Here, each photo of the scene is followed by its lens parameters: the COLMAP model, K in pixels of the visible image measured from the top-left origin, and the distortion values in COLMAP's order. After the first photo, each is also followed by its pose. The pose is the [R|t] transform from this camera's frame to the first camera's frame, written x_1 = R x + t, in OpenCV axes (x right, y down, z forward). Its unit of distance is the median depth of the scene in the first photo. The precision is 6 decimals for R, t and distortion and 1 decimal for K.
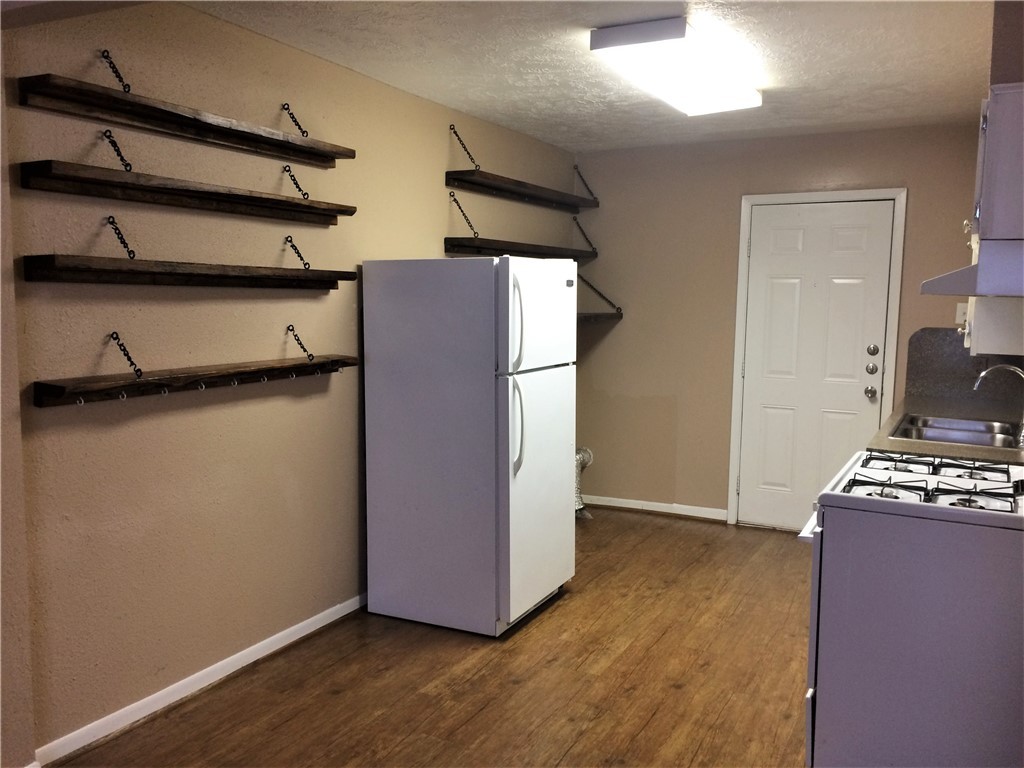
lens RADIAL K [[863.7, 0, 512.0], [0, 863.7, 384.0], [0, 0, 1]] dist [0.047295, -0.080636]
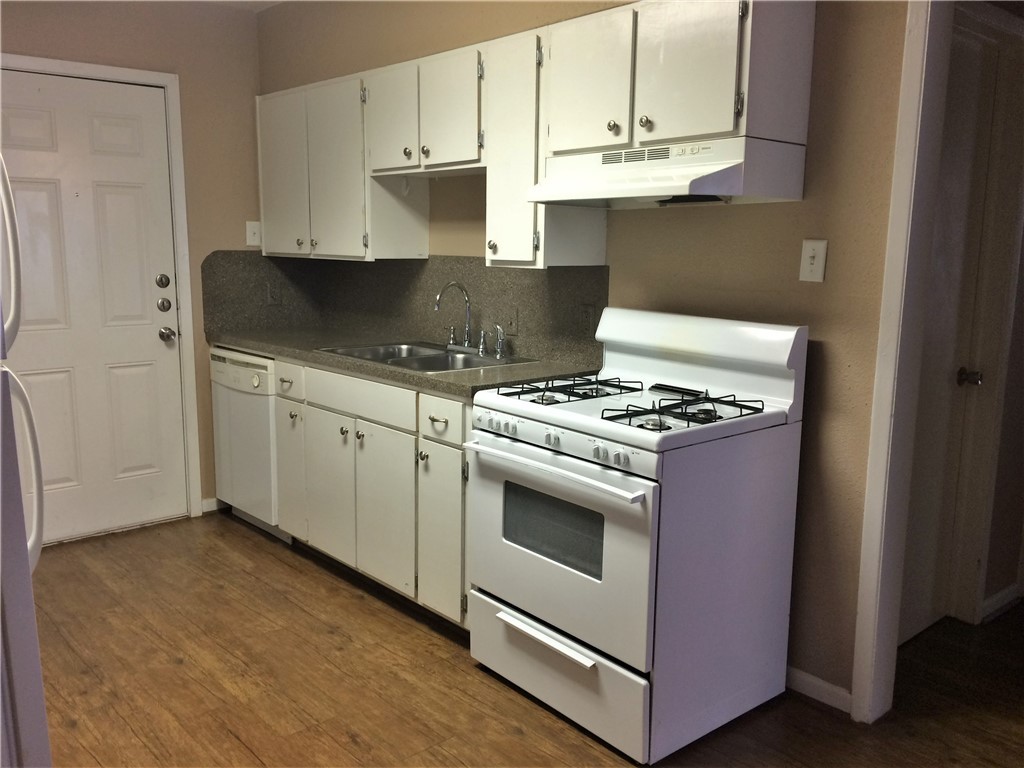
lens RADIAL K [[863.7, 0, 512.0], [0, 863.7, 384.0], [0, 0, 1]] dist [0.047295, -0.080636]
pose [[0.338242, -0.157679, 0.927755, -0.262659], [0.093403, 0.986620, 0.133631, -0.025990], [-0.936412, 0.041455, 0.348444, 0.508599]]
